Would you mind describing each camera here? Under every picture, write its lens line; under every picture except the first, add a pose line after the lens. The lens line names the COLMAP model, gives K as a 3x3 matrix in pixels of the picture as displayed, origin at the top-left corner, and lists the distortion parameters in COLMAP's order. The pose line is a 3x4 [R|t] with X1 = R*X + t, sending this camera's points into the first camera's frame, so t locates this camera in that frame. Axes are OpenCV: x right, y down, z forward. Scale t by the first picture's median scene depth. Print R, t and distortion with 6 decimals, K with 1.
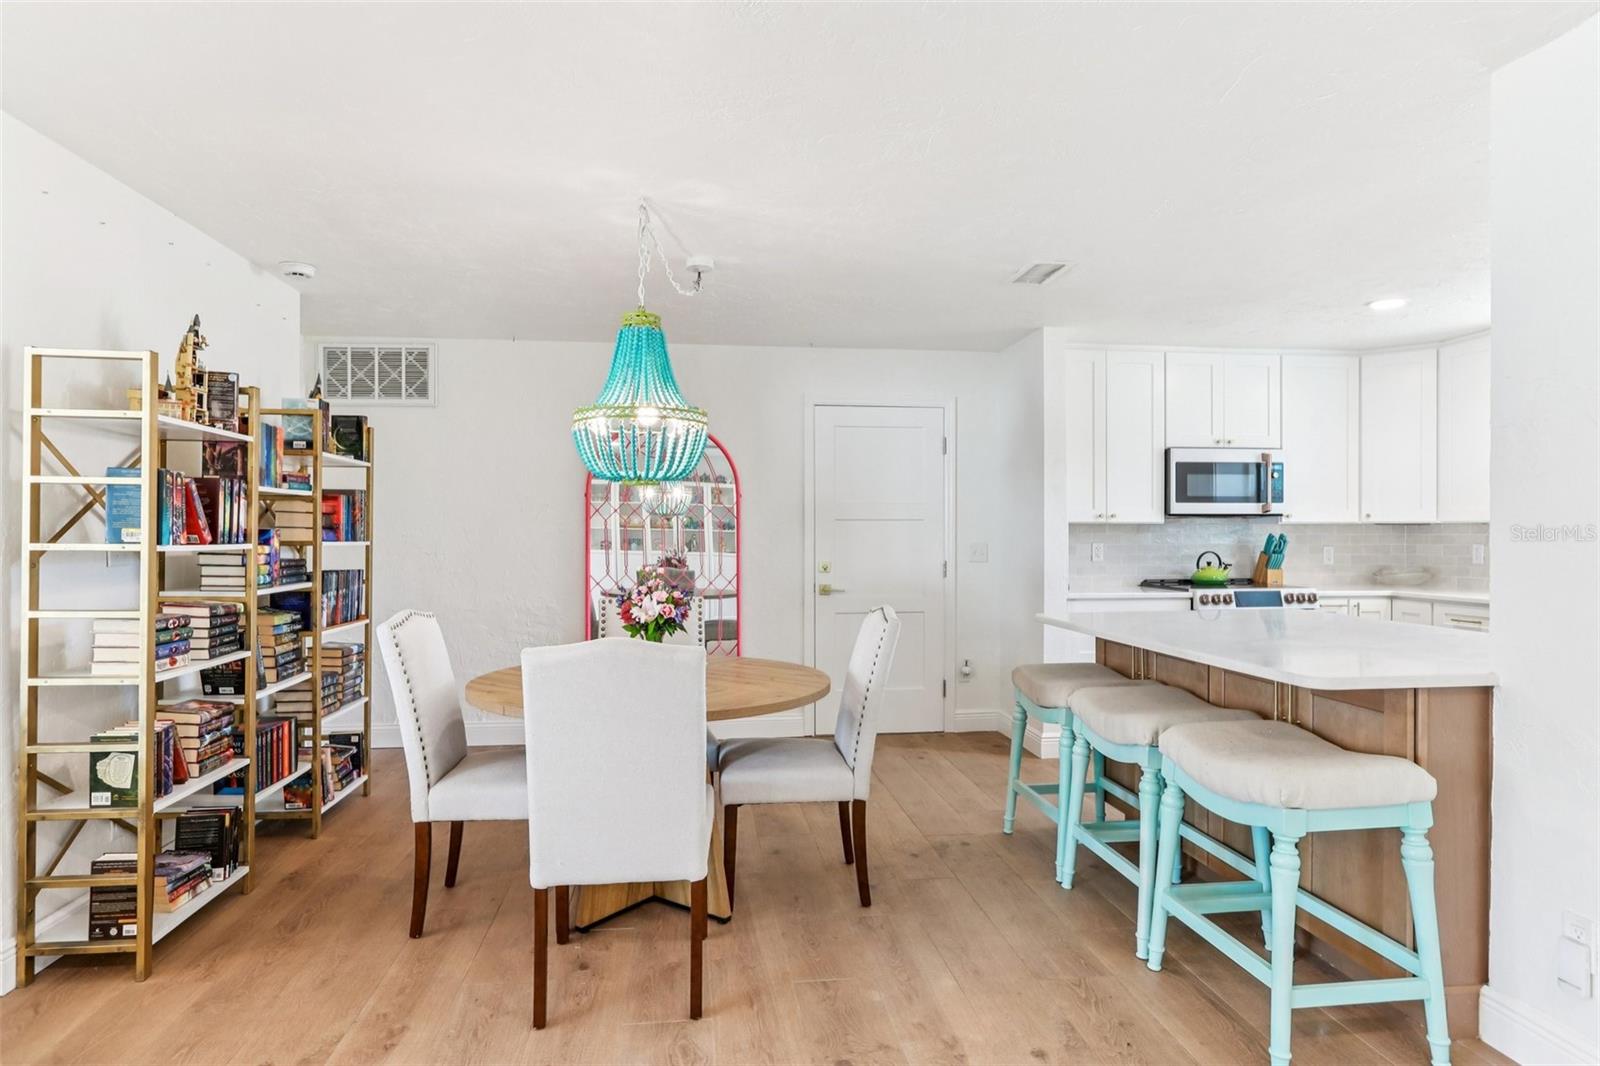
lens RADIAL K [[929.6, 0, 802.3], [0, 929.6, 528.8], [0, 0, 1]] dist [0.004040, 0.000791]
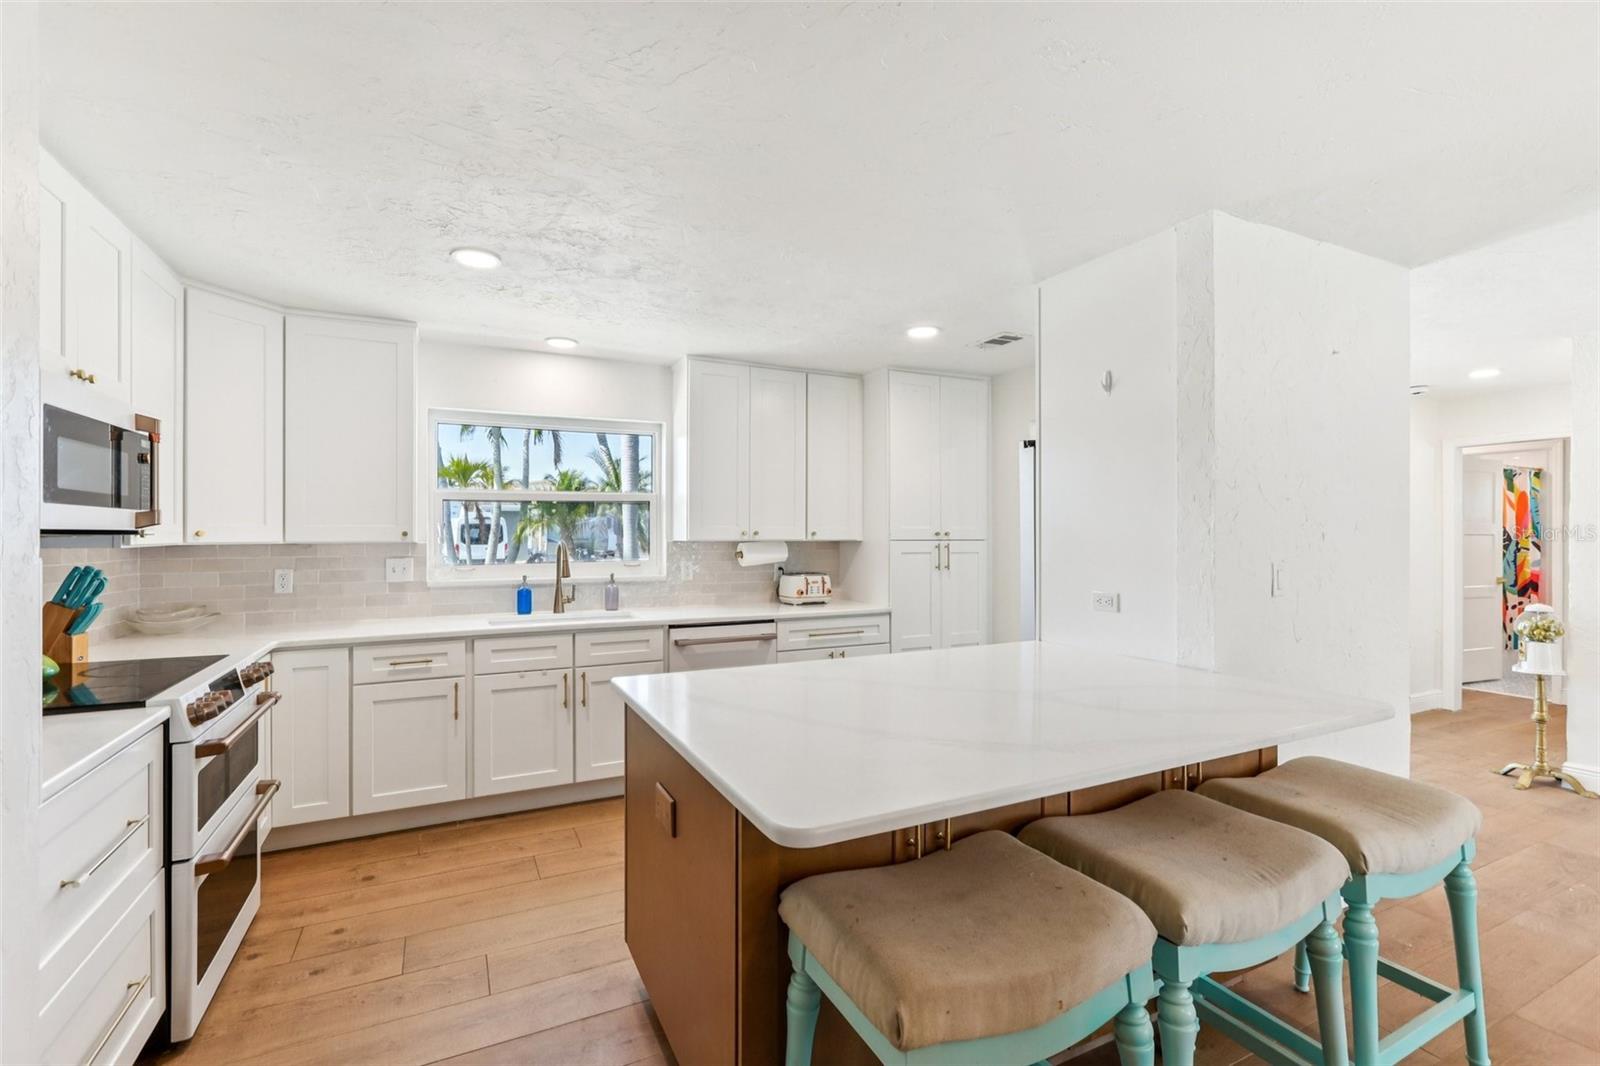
lens RADIAL K [[715.7, 0, 784.6], [0, 715.7, 535.5], [0, 0, 1]] dist [-0.002842, 0.002589]
pose [[-0.293661, -0.000013, 0.955910, 0.009685], [-0.001517, 0.999999, -0.000453, -0.012745], [-0.955908, -0.001583, -0.293661, 0.766026]]
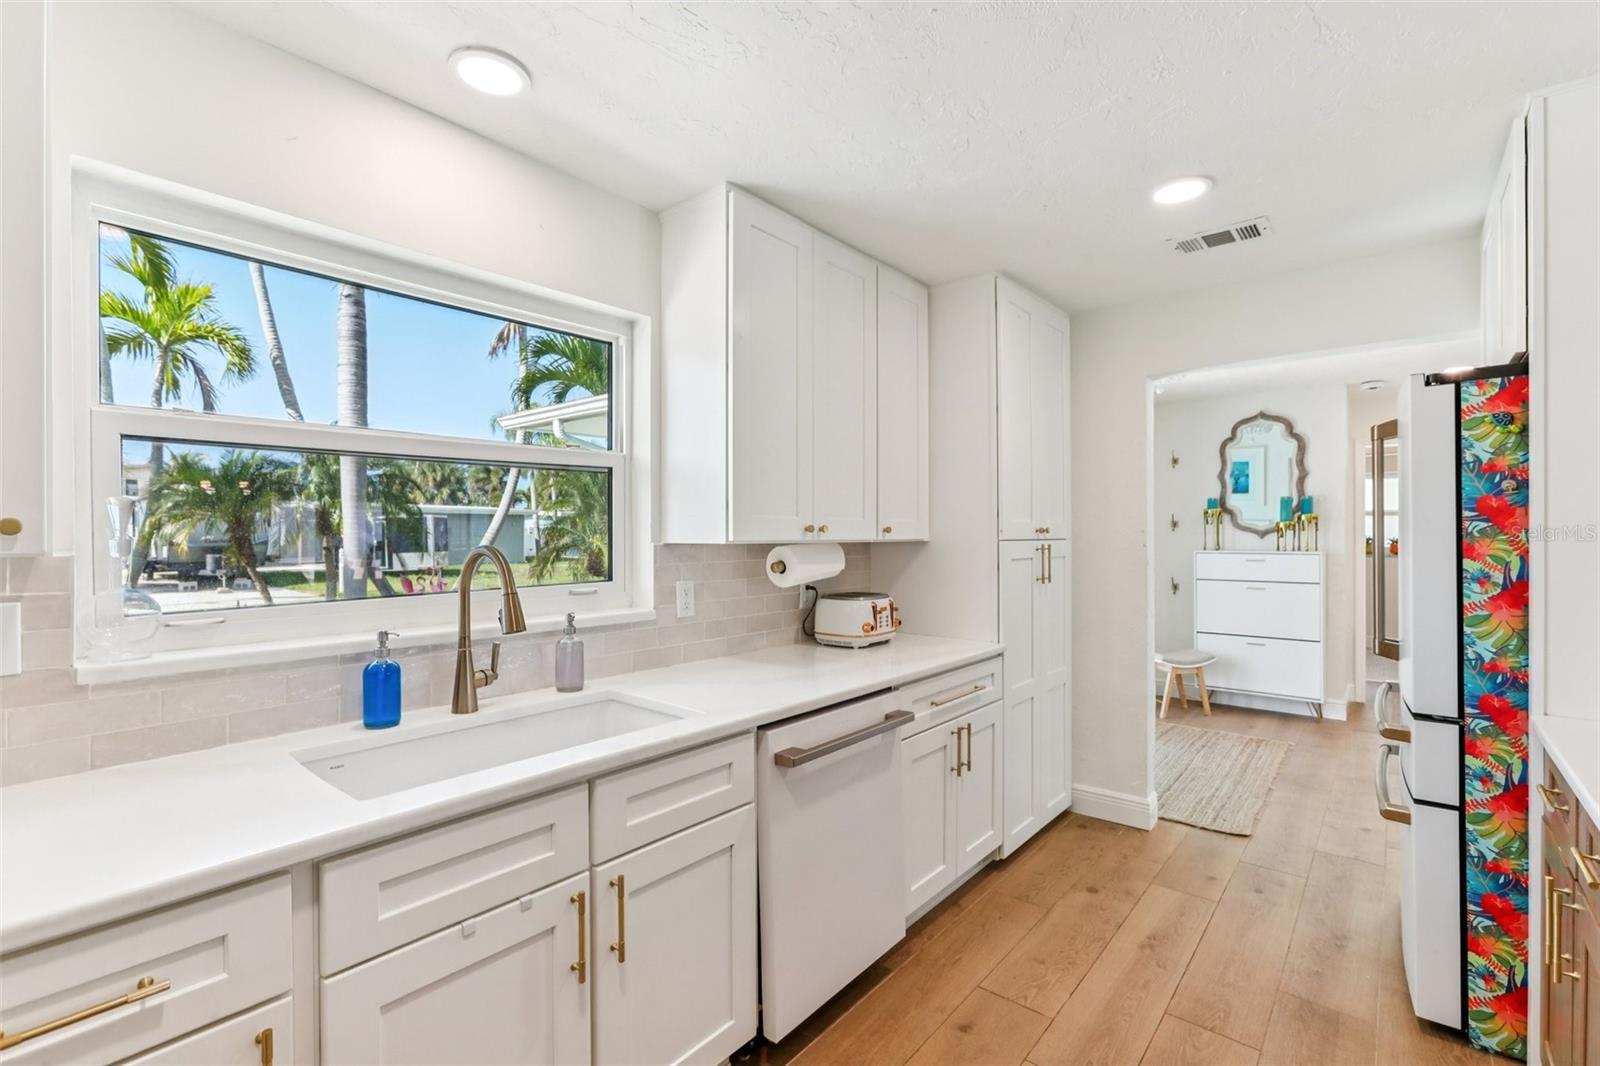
lens RADIAL K [[715.7, 0, 794.9], [0, 715.7, 538.5], [0, 0, 1]] dist [-0.002842, 0.002589]
pose [[-0.657683, -0.002117, 0.753292, 0.422083], [0.000793, 0.999994, 0.003502, -0.011208], [-0.753294, 0.002901, -0.657677, 0.864926]]
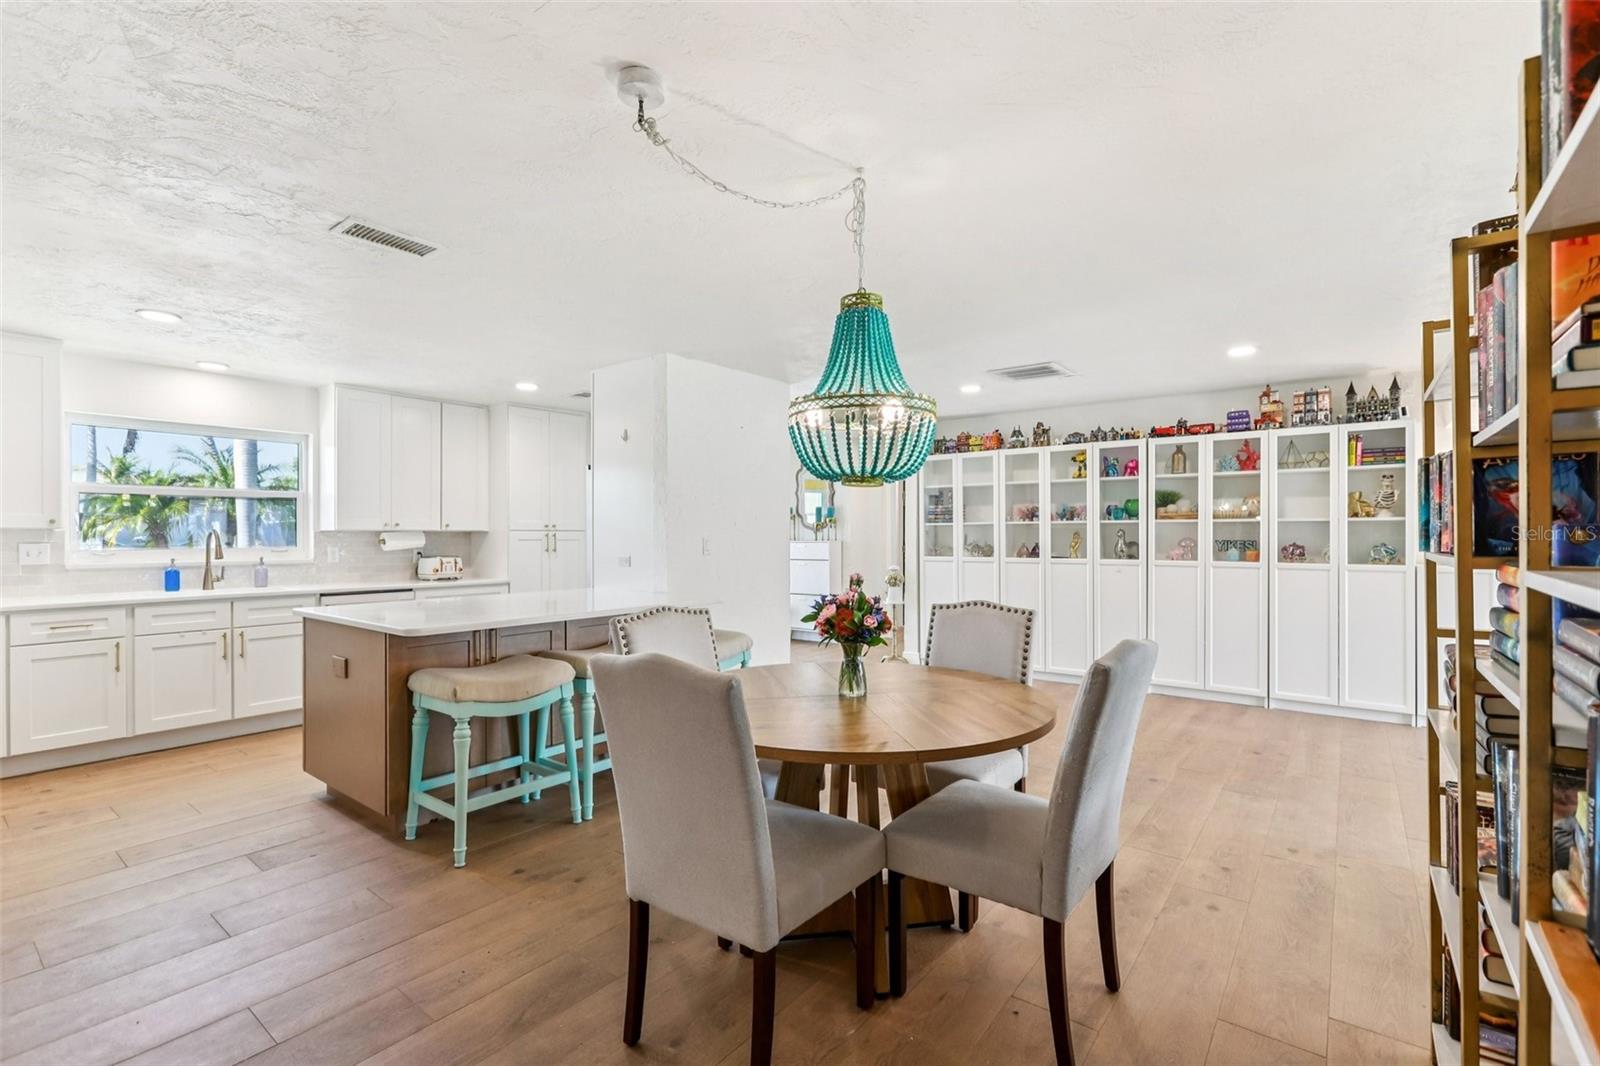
lens RADIAL K [[715.7, 0, 795.7], [0, 715.7, 536.3], [0, 0, 1]] dist [-0.002842, 0.002589]
pose [[-0.692416, 0.003951, 0.721488, -0.332671], [0.002194, 0.999992, -0.003371, 0.004858], [-0.721495, -0.000751, -0.692419, 0.854346]]
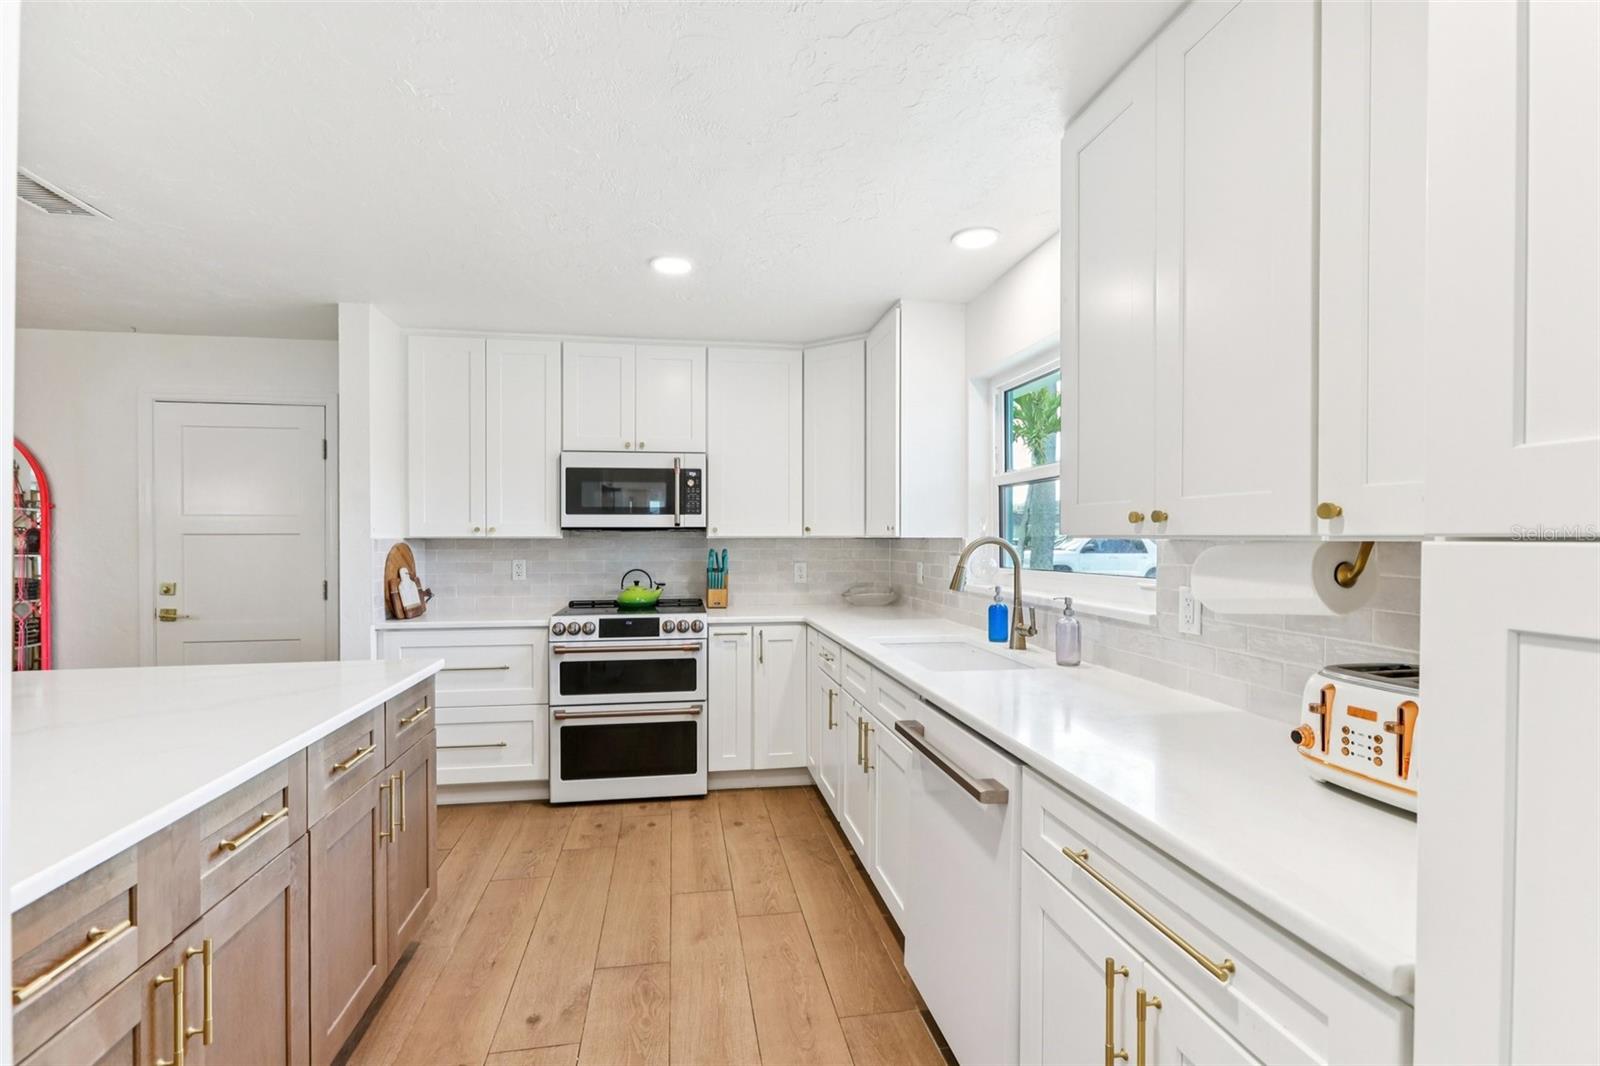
lens RADIAL K [[715.7, 0, 797.0], [0, 715.7, 534.9], [0, 0, 1]] dist [-0.002842, 0.002589]
pose [[0.999790, -0.000199, 0.020477, 0.593124], [0.000207, 1.000000, -0.000407, -0.008525], [-0.020477, 0.000411, 0.999790, 0.324479]]
